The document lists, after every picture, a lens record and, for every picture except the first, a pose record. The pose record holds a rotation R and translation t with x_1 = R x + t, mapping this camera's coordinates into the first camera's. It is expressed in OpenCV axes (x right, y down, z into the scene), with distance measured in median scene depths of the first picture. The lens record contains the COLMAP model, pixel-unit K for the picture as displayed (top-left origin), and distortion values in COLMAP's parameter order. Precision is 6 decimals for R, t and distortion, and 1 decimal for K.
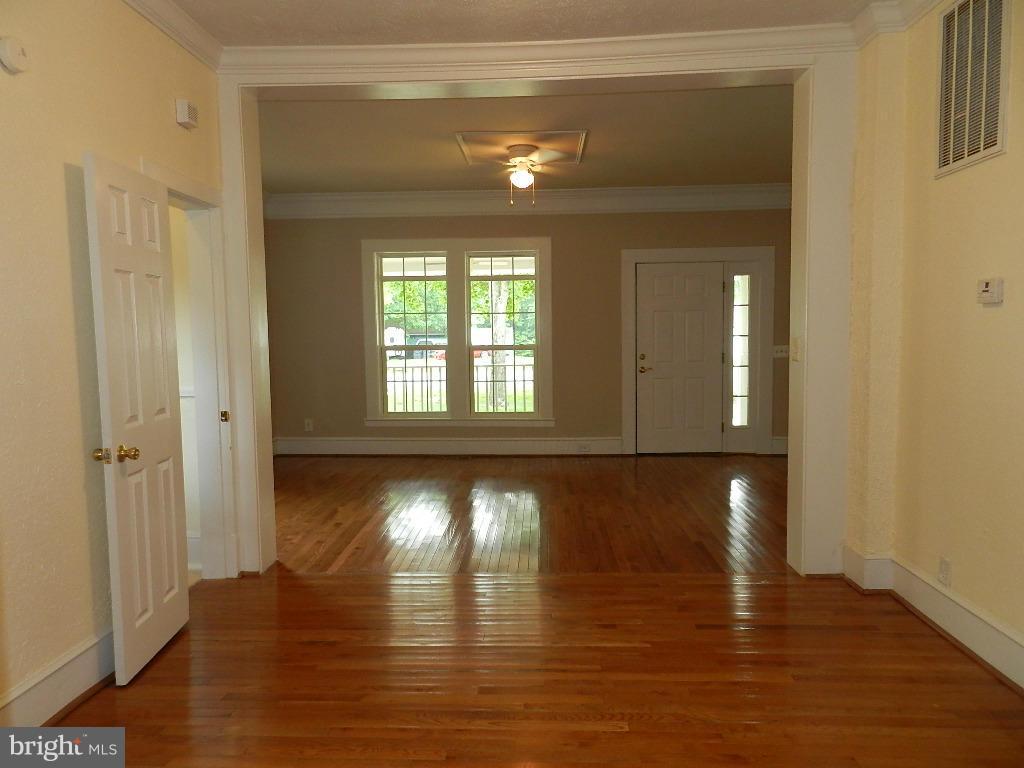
lens RADIAL K [[696.4, 0, 512.0], [0, 696.4, 384.0], [0, 0, 1]] dist [0.015096, 0.002583]
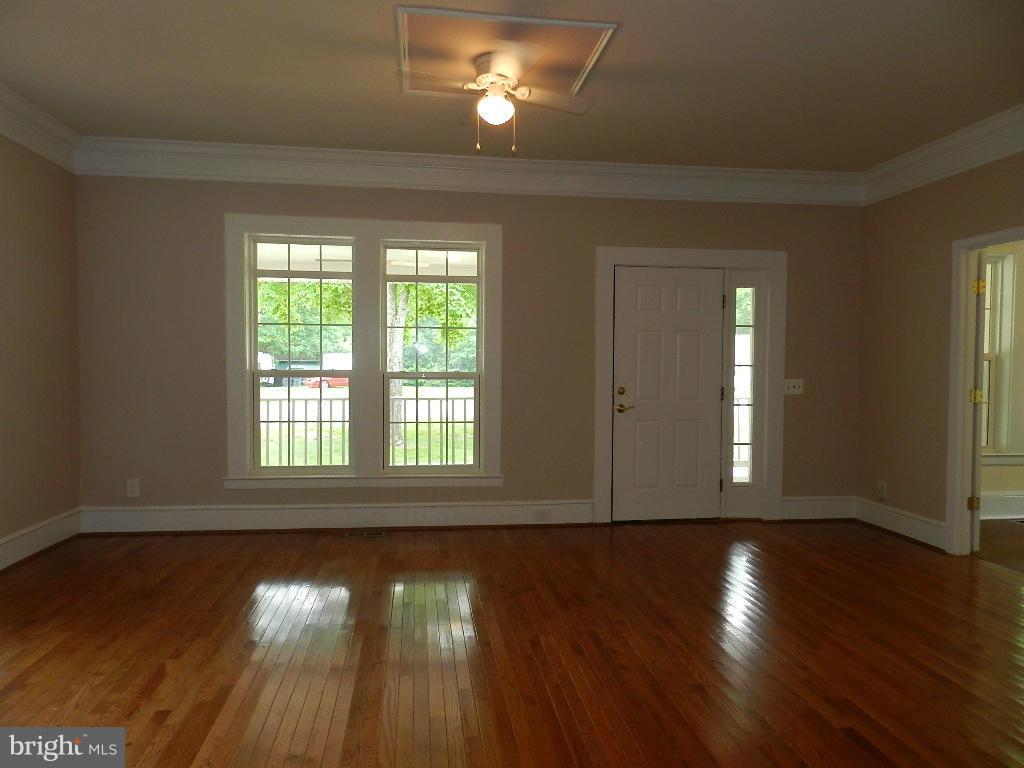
lens RADIAL K [[696.4, 0, 512.0], [0, 696.4, 384.0], [0, 0, 1]] dist [0.015096, 0.002583]
pose [[0.983724, 0.015689, 0.179002, -0.060621], [-0.008003, 0.999018, -0.043581, -0.012990], [-0.179510, 0.041439, 0.982883, 0.286888]]
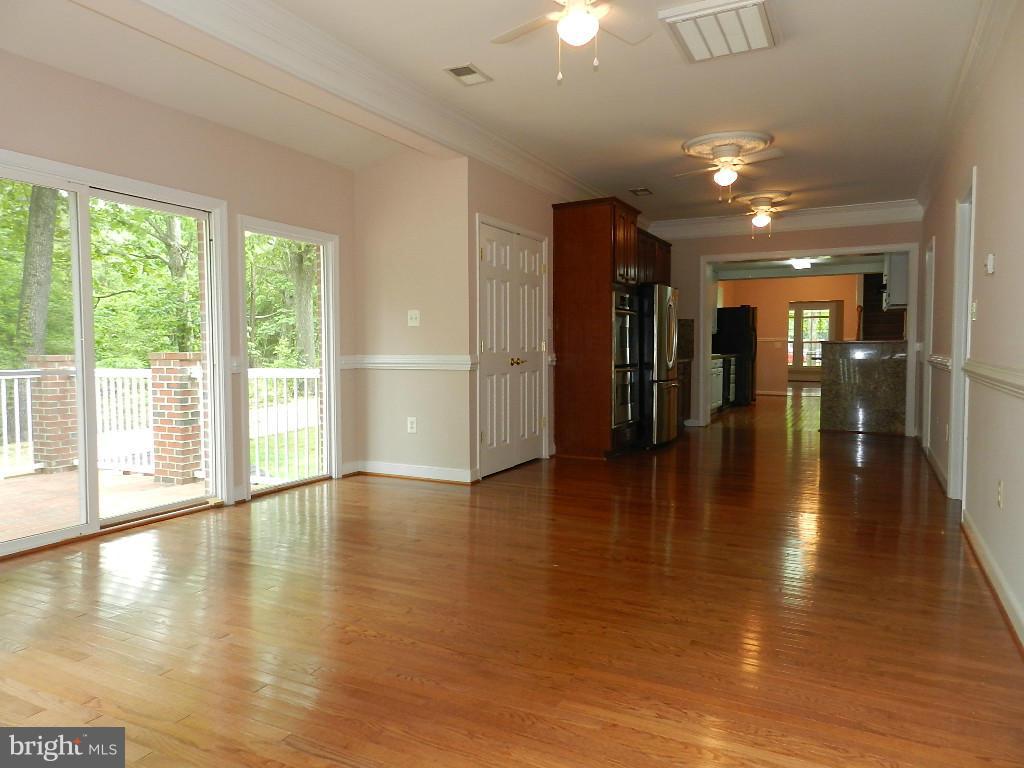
lens RADIAL K [[678.6, 0, 514.5], [0, 678.6, 371.7], [0, 0, 1]] dist [-0.003102, -0.000832]
pose [[0.914503, 0.034443, -0.403110, -0.018302], [-0.047629, 0.998606, -0.022728, 0.186361], [0.401766, 0.039985, 0.914869, -2.004100]]
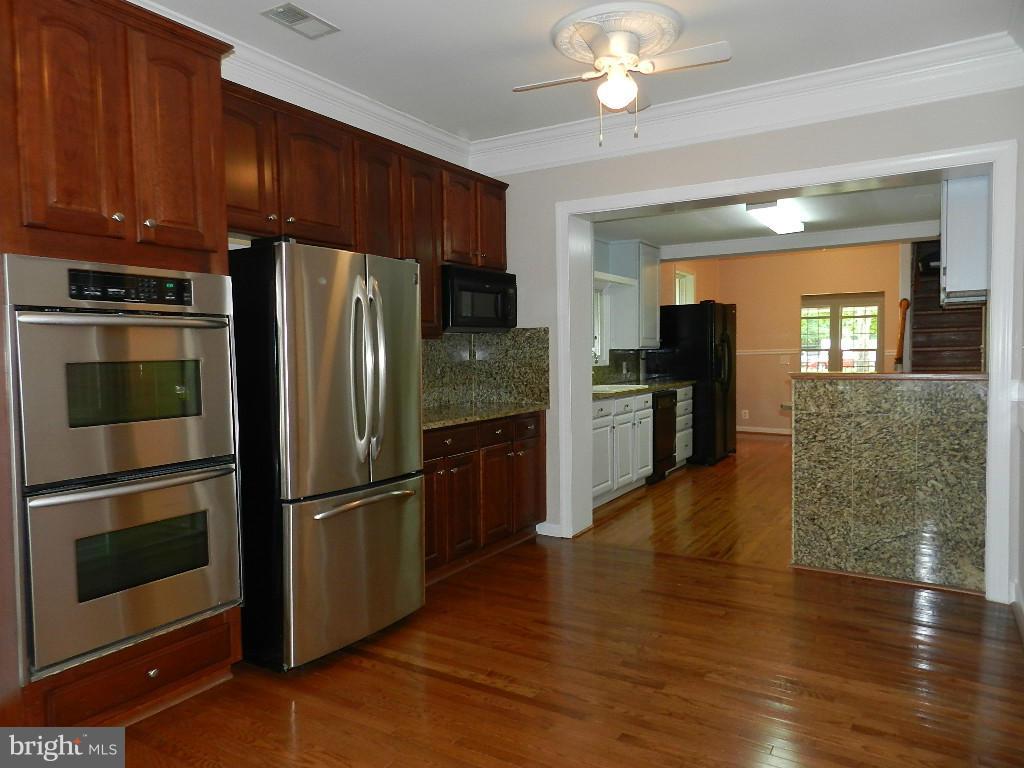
lens RADIAL K [[696.4, 0, 512.0], [0, 696.4, 384.0], [0, 0, 1]] dist [0.015096, 0.002583]
pose [[0.883493, 0.030650, -0.467441, 0.052374], [-0.039503, 0.999178, -0.009147, 0.107790], [0.466776, 0.026547, 0.883977, -1.351093]]
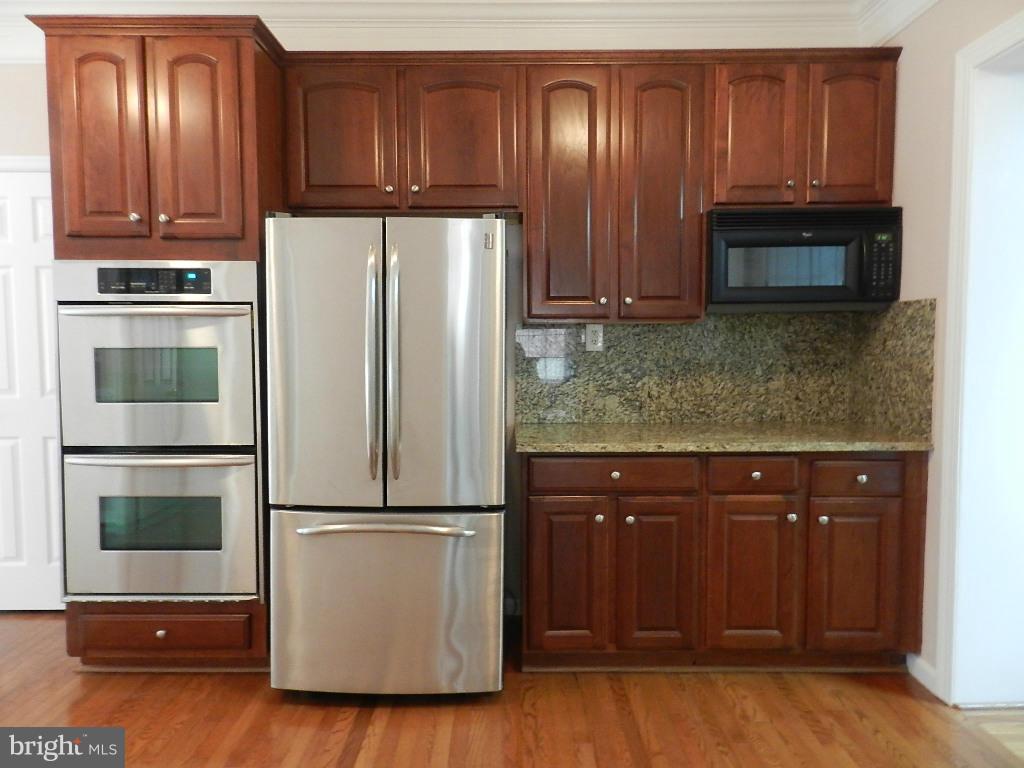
lens RADIAL K [[696.4, 0, 512.0], [0, 696.4, 384.0], [0, 0, 1]] dist [0.015096, 0.002583]
pose [[0.065163, 0.077919, -0.994828, 0.110924], [-0.074634, 0.994535, 0.073007, 0.081123], [0.995080, 0.069491, 0.070622, -1.003017]]
